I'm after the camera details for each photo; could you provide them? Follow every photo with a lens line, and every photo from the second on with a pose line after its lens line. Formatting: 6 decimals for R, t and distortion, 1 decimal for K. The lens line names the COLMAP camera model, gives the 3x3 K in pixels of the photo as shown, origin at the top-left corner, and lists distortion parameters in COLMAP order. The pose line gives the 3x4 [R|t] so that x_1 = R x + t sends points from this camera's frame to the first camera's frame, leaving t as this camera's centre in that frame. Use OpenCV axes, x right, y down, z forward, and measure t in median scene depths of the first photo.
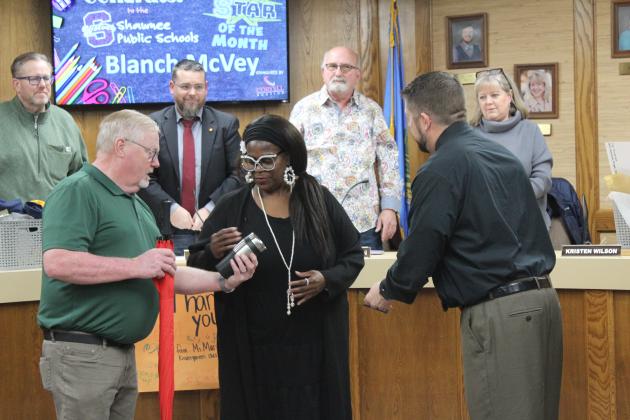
lens RADIAL K [[1541.1, 0, 314.8], [0, 1541.1, 207.7], [0, 0, 1]] dist [0.096548, 0.000000]
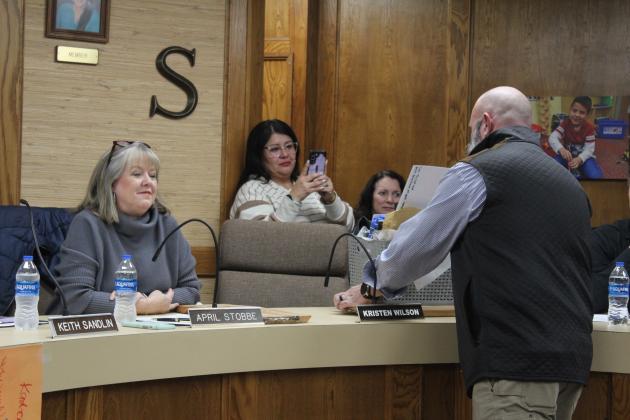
lens RADIAL K [[1541.1, 0, 317.7], [0, 1541.1, 204.5], [0, 0, 1]] dist [0.096548, 0.000000]
pose [[0.458312, 0.036252, 0.888052, -0.385187], [-0.022156, 0.999323, -0.029360, -0.000366], [-0.888515, -0.006220, 0.458805, 0.553868]]
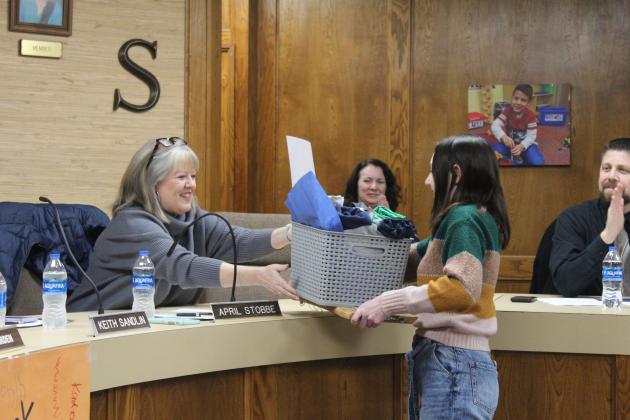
lens RADIAL K [[1541.1, 0, 290.0], [0, 1541.1, 207.2], [0, 0, 1]] dist [0.096548, 0.000000]
pose [[0.362551, 0.019792, 0.931754, -0.418118], [0.000321, 0.999772, -0.021362, -0.000772], [-0.931964, 0.008044, 0.362462, 0.624287]]
